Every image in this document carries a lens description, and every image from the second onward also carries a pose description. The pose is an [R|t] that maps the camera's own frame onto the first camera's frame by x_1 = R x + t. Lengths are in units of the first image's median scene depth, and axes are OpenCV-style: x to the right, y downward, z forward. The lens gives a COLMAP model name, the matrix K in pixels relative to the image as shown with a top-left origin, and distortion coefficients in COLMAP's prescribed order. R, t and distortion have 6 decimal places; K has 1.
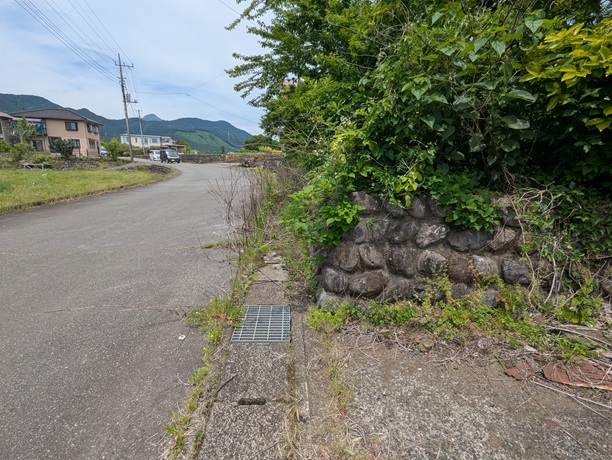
lens RADIAL K [[284.9, 0, 305.8], [0, 284.9, 231.1], [0, 0, 1]] dist [-0.001903, -0.000422]
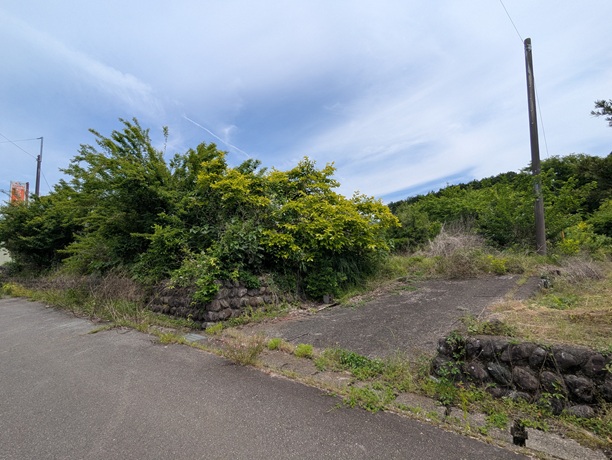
lens RADIAL K [[284.9, 0, 306.7], [0, 284.9, 230.6], [0, 0, 1]] dist [-0.001903, -0.000422]
pose [[0.639911, 0.050692, 0.766776, -1.412599], [0.218219, 0.944756, -0.244573, 0.275620], [-0.736814, 0.323830, 0.593498, -1.410699]]
